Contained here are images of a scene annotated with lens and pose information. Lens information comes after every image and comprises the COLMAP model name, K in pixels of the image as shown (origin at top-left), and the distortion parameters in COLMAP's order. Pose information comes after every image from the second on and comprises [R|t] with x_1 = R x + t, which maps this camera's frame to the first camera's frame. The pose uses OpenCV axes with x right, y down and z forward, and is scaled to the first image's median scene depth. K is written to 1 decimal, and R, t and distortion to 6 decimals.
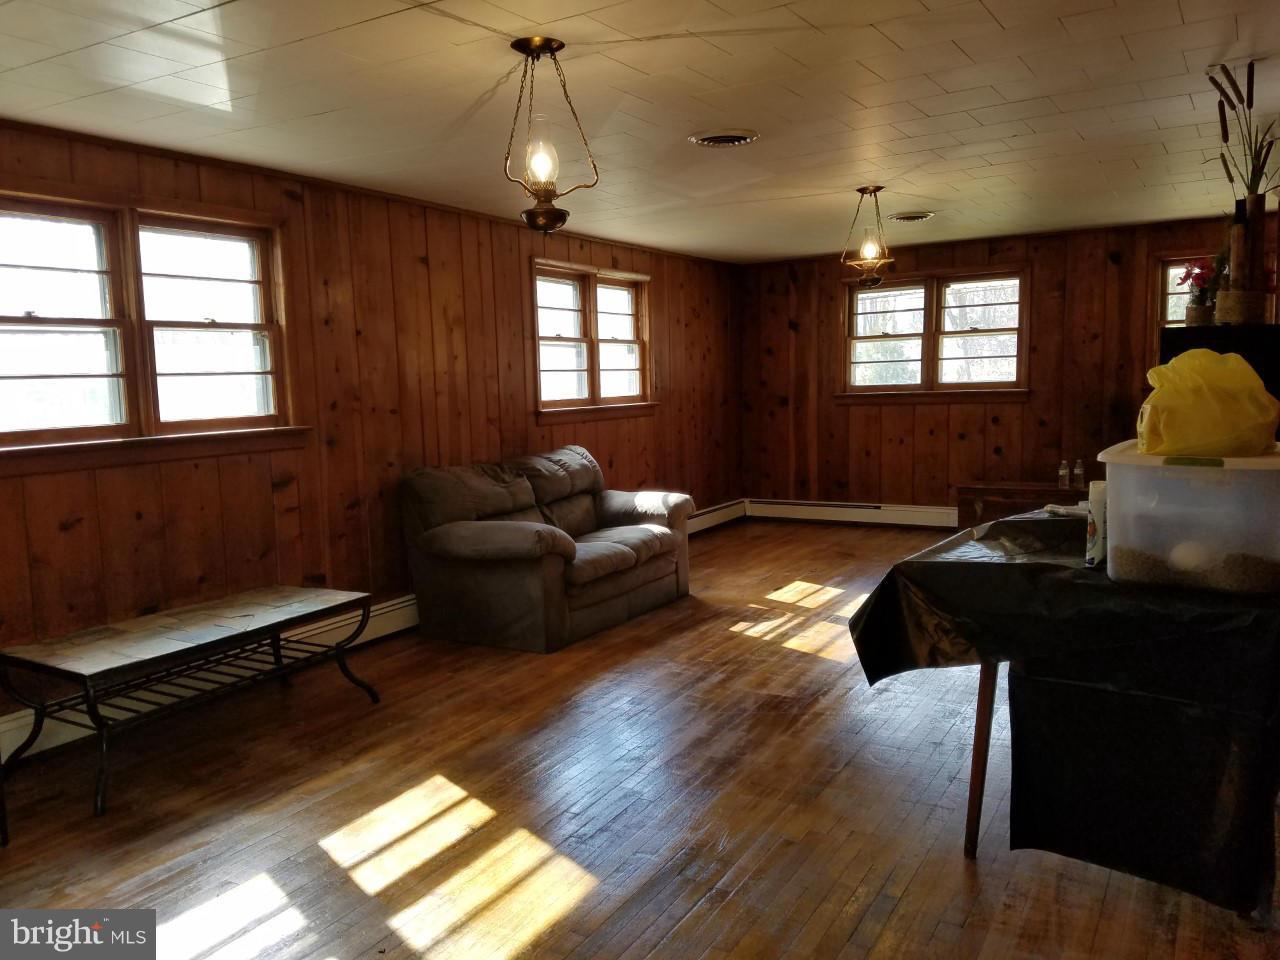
lens RADIAL K [[924.8, 0, 610.5], [0, 924.8, 479.8], [0, 0, 1]] dist [0.002595, -0.003874]
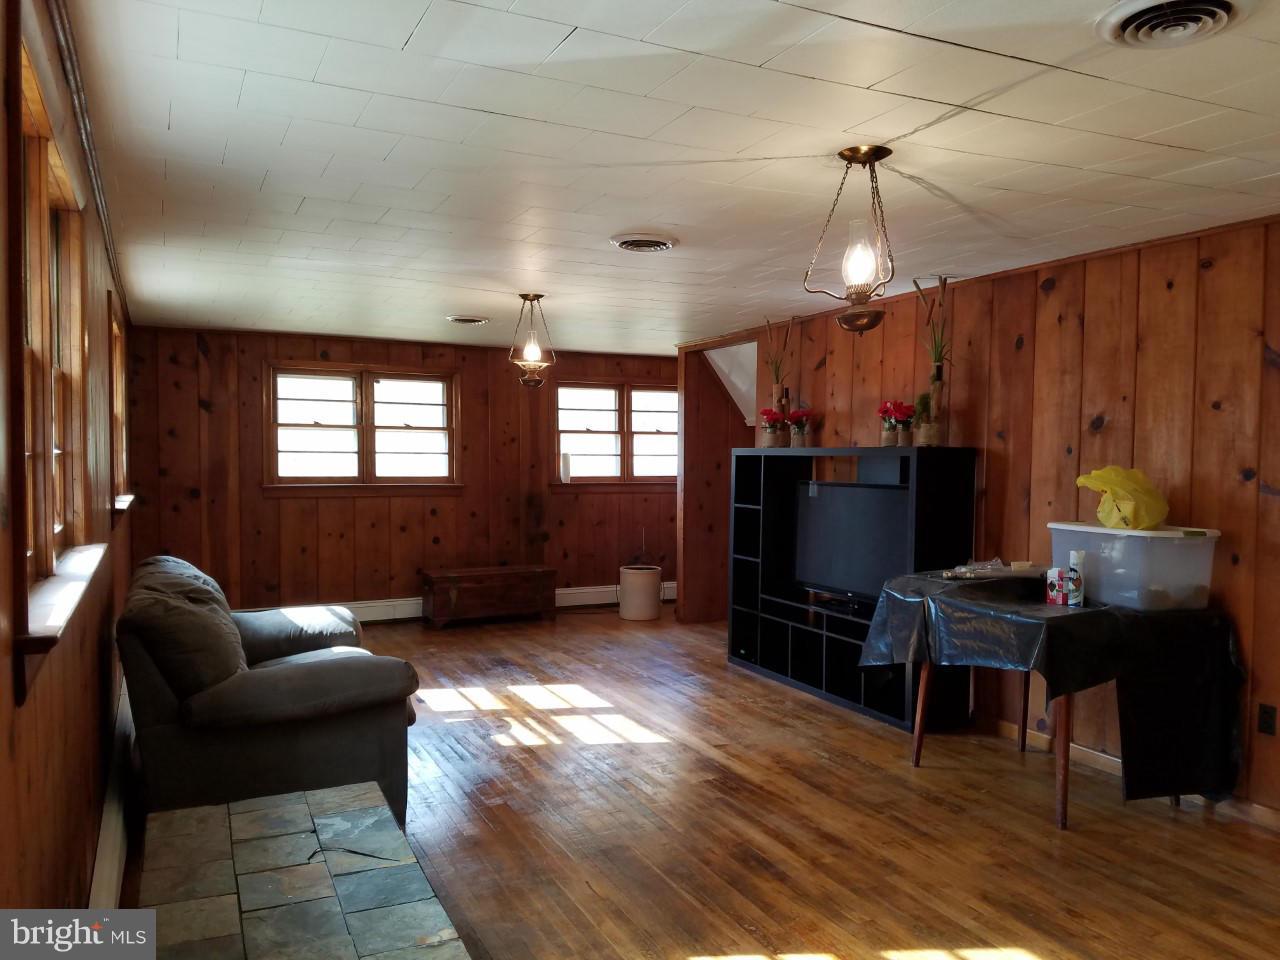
lens RADIAL K [[924.8, 0, 610.5], [0, 924.8, 479.8], [0, 0, 1]] dist [0.002595, -0.003874]
pose [[0.503037, 0.019467, 0.864046, -0.387086], [0.069802, 0.995565, -0.063068, -0.019816], [-0.861441, 0.092038, 0.499447, 0.283173]]
